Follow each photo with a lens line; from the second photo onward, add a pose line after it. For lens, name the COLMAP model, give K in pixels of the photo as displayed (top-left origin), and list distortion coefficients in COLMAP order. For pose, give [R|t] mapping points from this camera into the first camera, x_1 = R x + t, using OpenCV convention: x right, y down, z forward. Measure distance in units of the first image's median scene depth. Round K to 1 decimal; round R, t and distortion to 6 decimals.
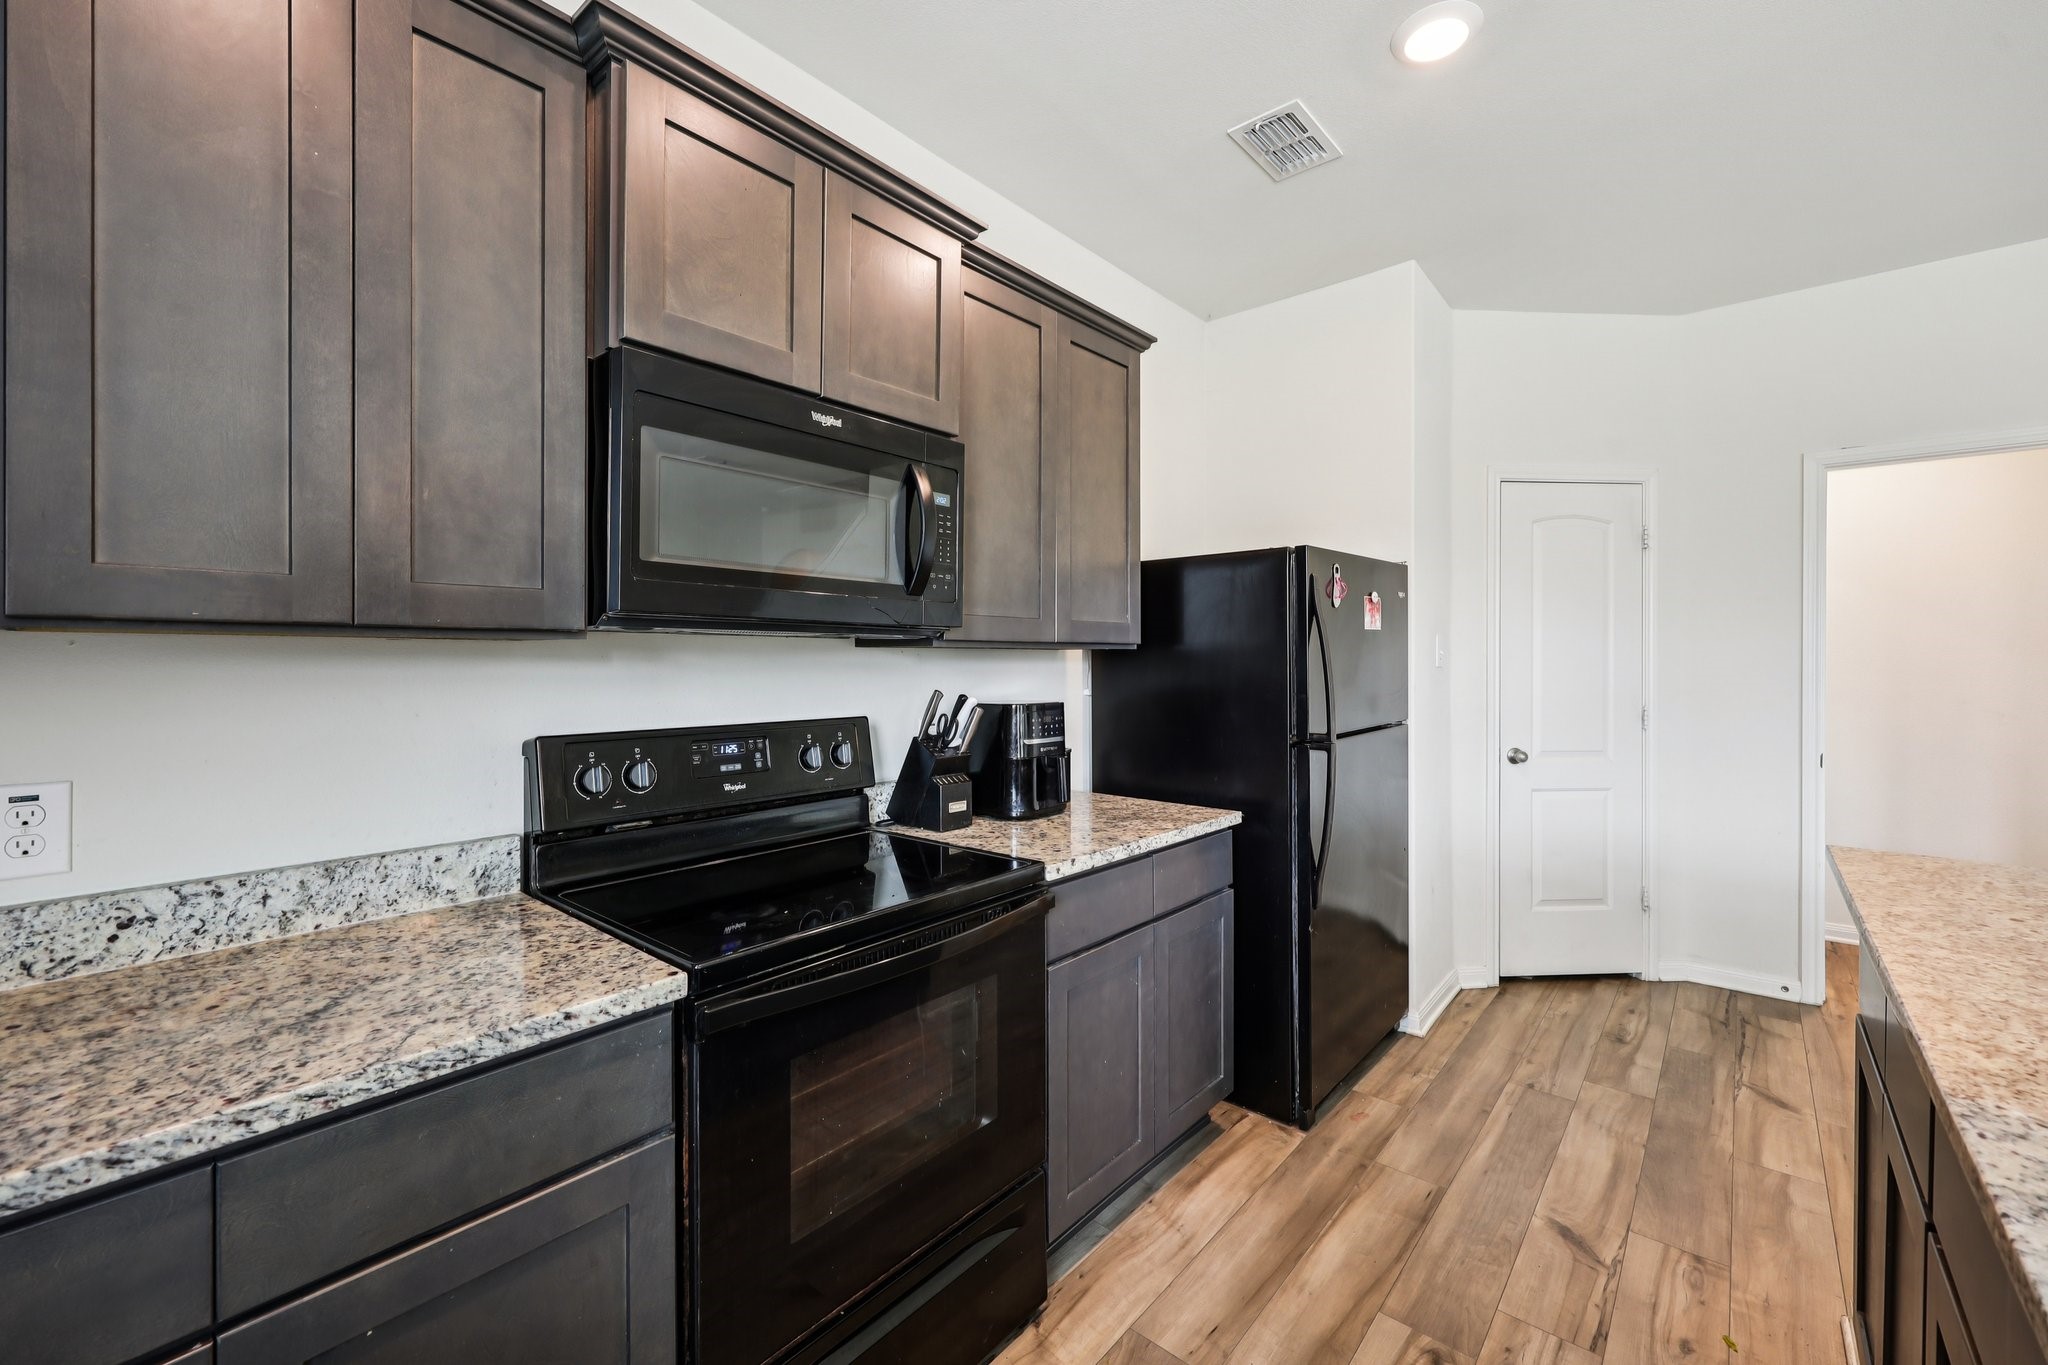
lens RADIAL K [[834.4, 0, 1029.0], [0, 834.4, 659.1], [0, 0, 1]] dist [0.000270, 0.000893]
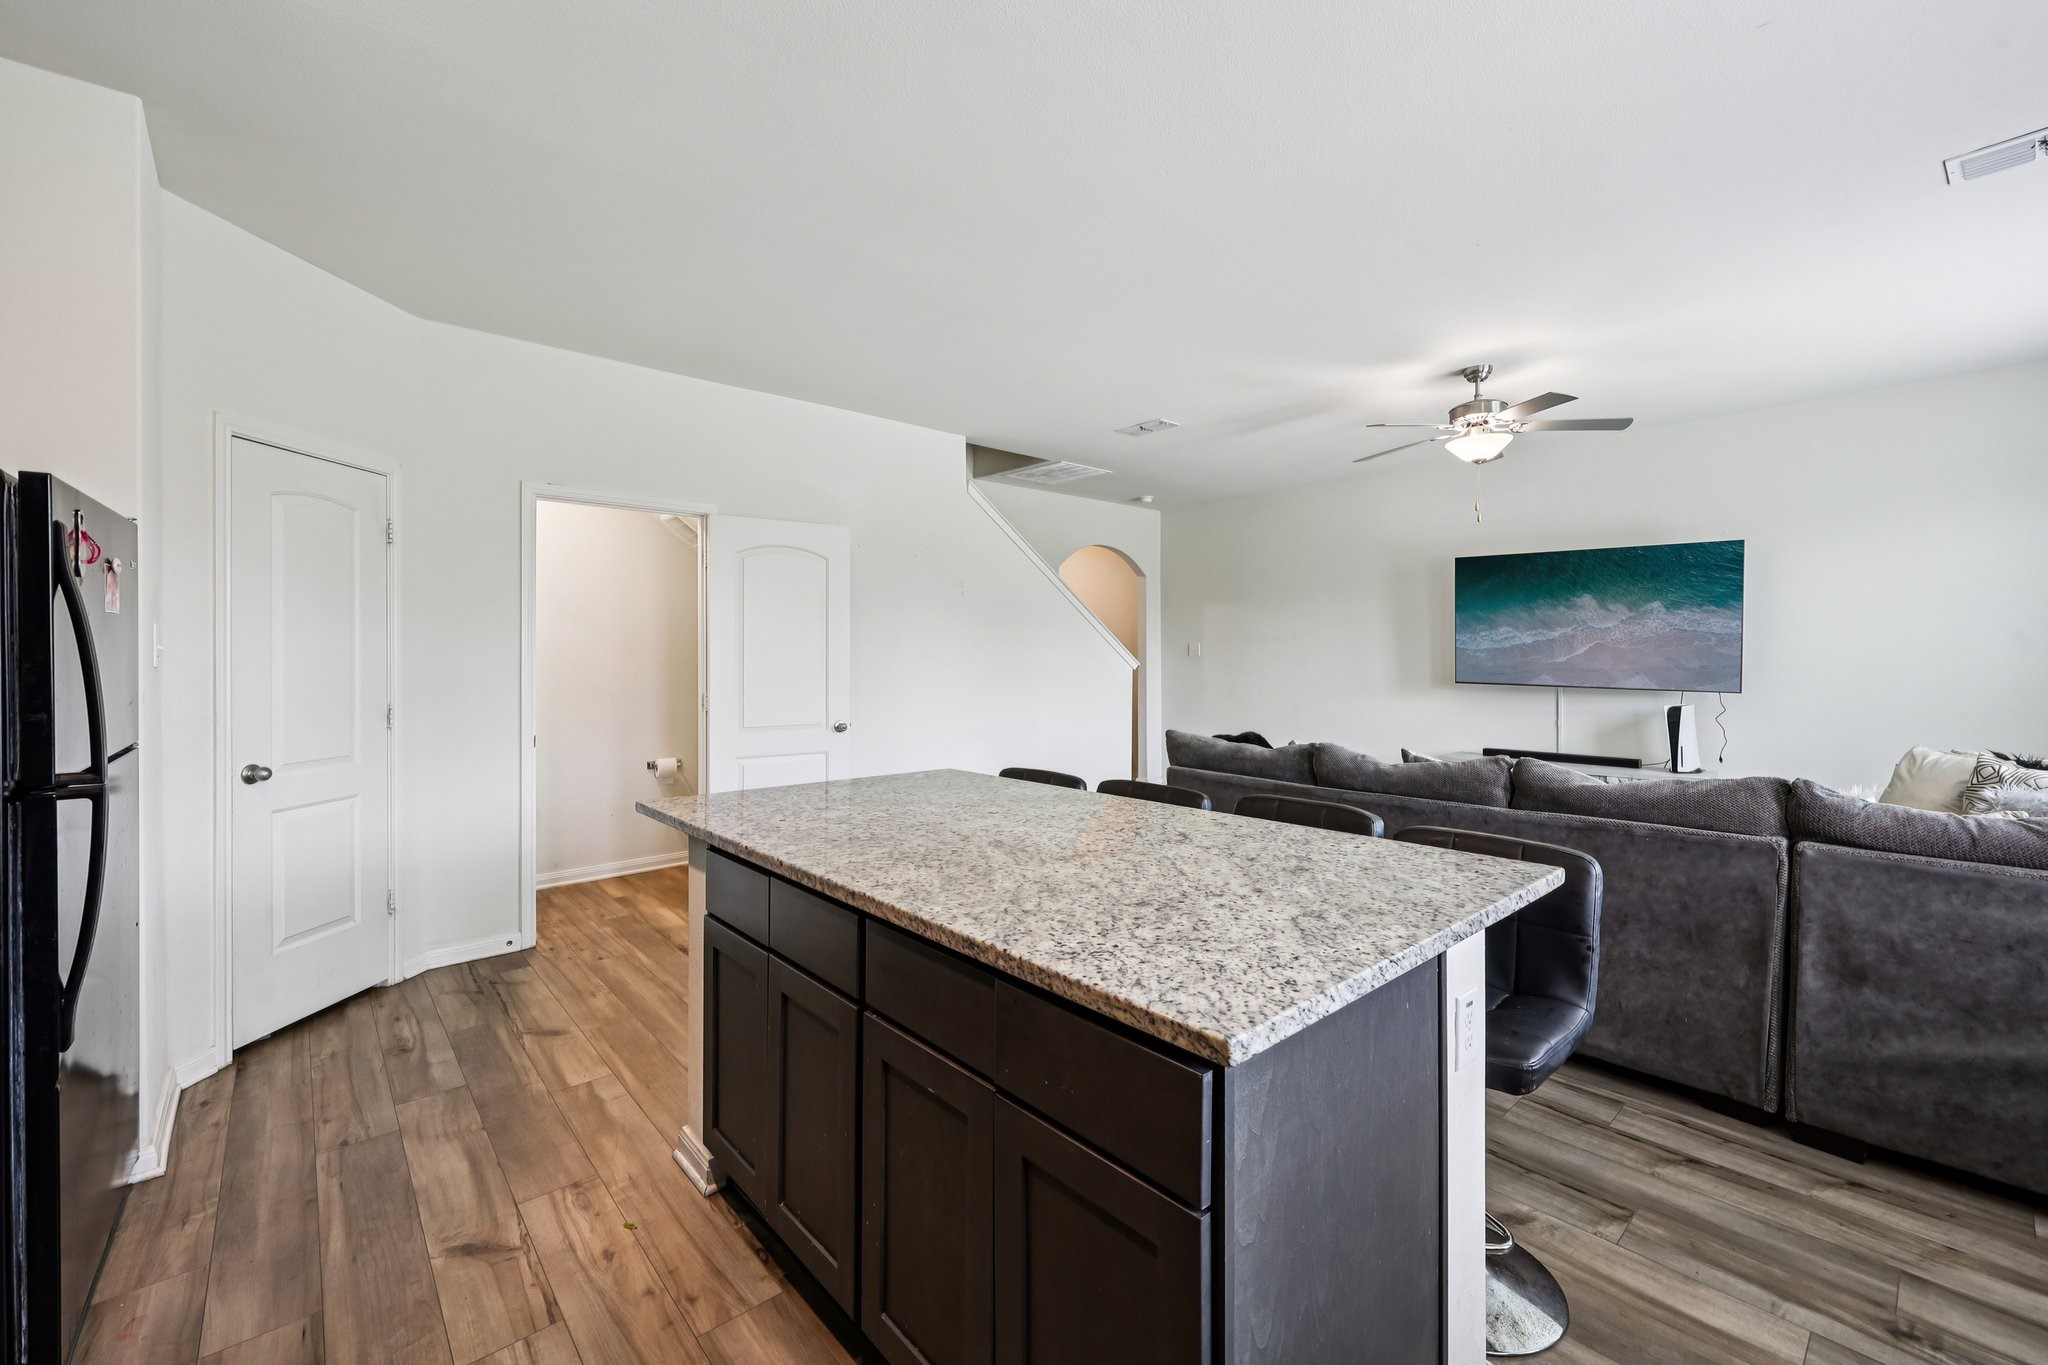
lens RADIAL K [[834.4, 0, 1029.0], [0, 834.4, 659.1], [0, 0, 1]] dist [0.000270, 0.000893]
pose [[0.138661, -0.004446, 0.990330, -0.159347], [0.002064, 0.999989, 0.004200, 0.001114], [-0.990338, 0.001462, 0.138669, 0.161907]]
